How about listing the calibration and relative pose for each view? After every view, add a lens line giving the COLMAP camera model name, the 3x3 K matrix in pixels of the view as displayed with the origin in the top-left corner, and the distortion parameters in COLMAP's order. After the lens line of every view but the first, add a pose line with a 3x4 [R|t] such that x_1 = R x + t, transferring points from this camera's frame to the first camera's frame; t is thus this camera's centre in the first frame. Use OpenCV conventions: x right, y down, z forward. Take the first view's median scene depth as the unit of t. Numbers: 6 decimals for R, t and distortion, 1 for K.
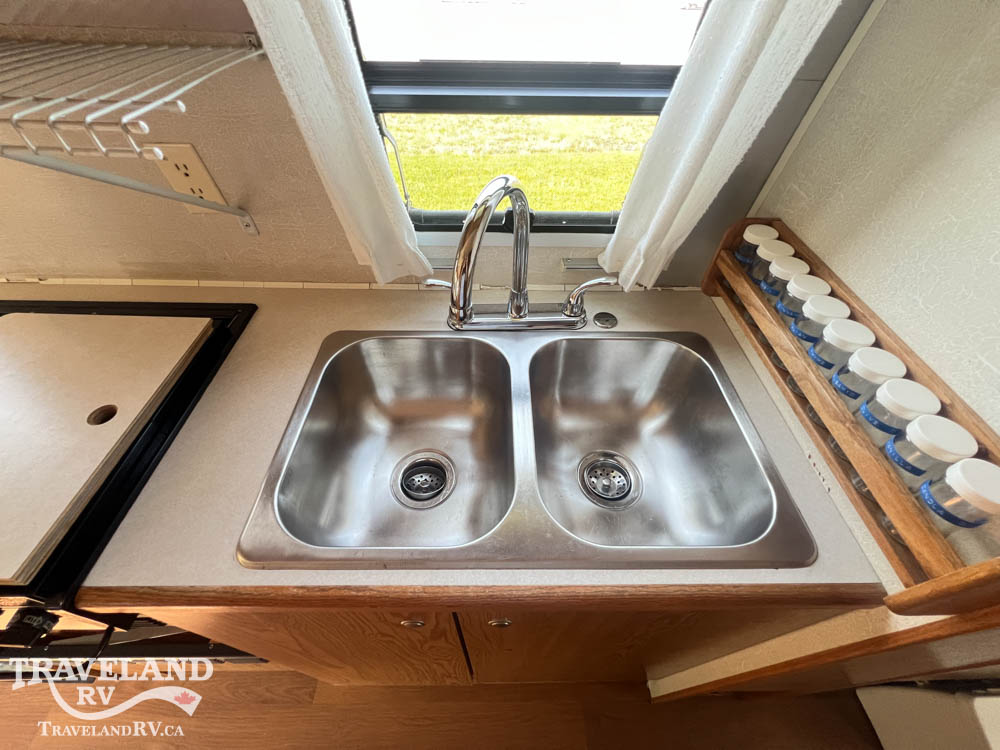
lens RADIAL K [[397.8, 0, 498.3], [0, 397.8, 373.8], [0, 0, 1]] dist [-0.000910, 0.000178]
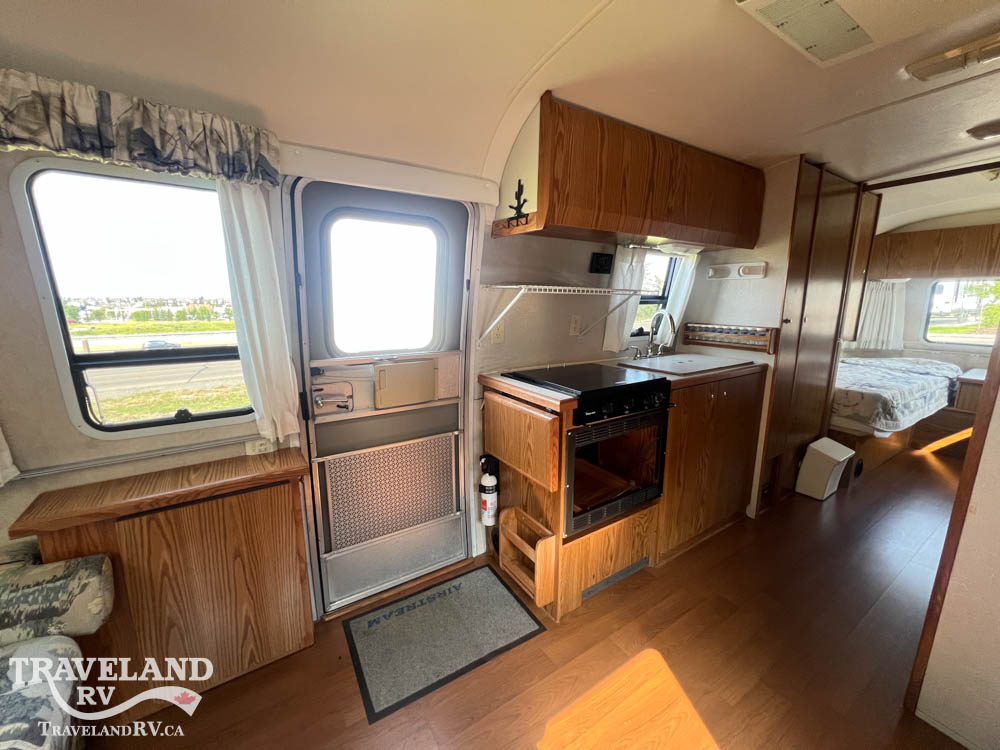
lens RADIAL K [[397.8, 0, 498.3], [0, 397.8, 373.8], [0, 0, 1]] dist [-0.000910, 0.000178]
pose [[0.843370, -0.117905, 0.524237, -3.105569], [0.404615, 0.781326, -0.475202, 1.150252], [-0.353572, 0.612885, 0.706653, -0.866024]]
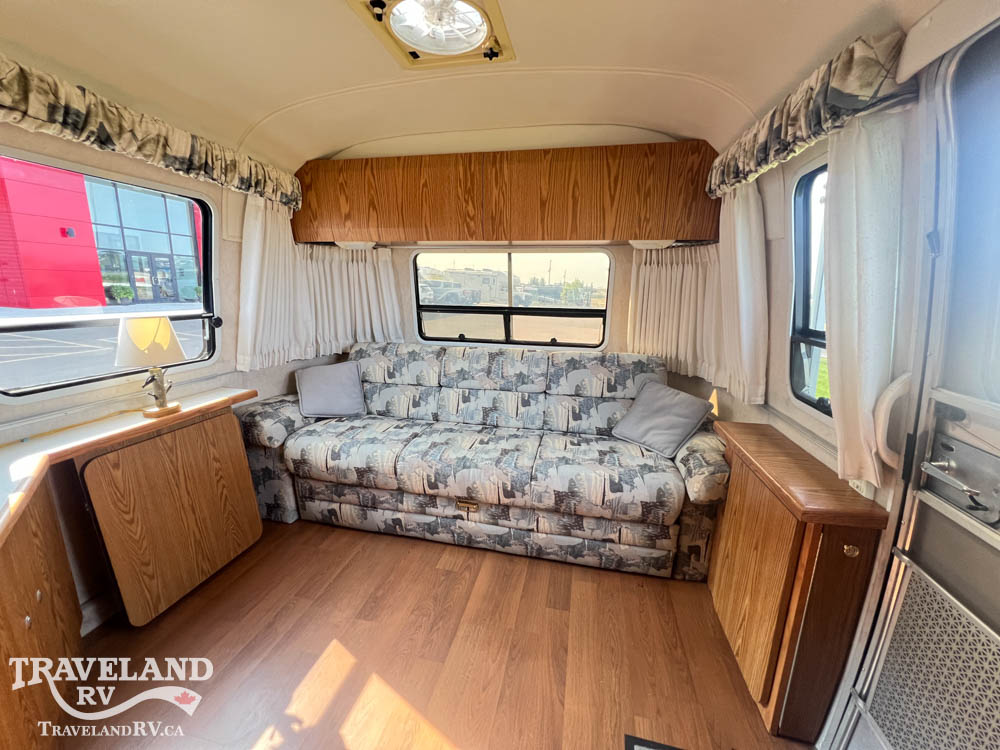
lens RADIAL K [[397.8, 0, 498.3], [0, 397.8, 373.8], [0, 0, 1]] dist [-0.000910, 0.000178]
pose [[-0.225467, 0.185986, -0.956333, -1.317590], [-0.732606, 0.614710, 0.292269, 0.219541], [0.642225, 0.766512, -0.002343, 0.127425]]
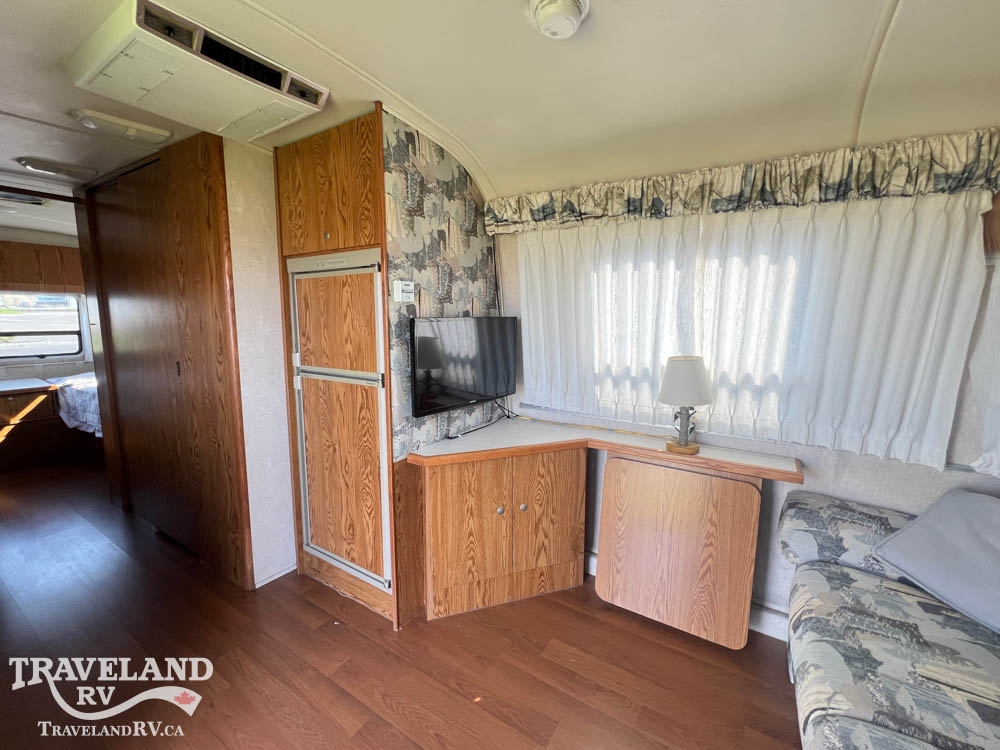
lens RADIAL K [[416.9, 0, 500.0], [0, 416.9, 375.0], [0, 0, 1]] dist [-0.001075, -0.000096]
pose [[-0.839566, -0.098954, 0.534170, -3.535386], [0.386978, 0.581171, 0.715883, -0.051654], [-0.381283, 0.807743, -0.449638, 0.238143]]
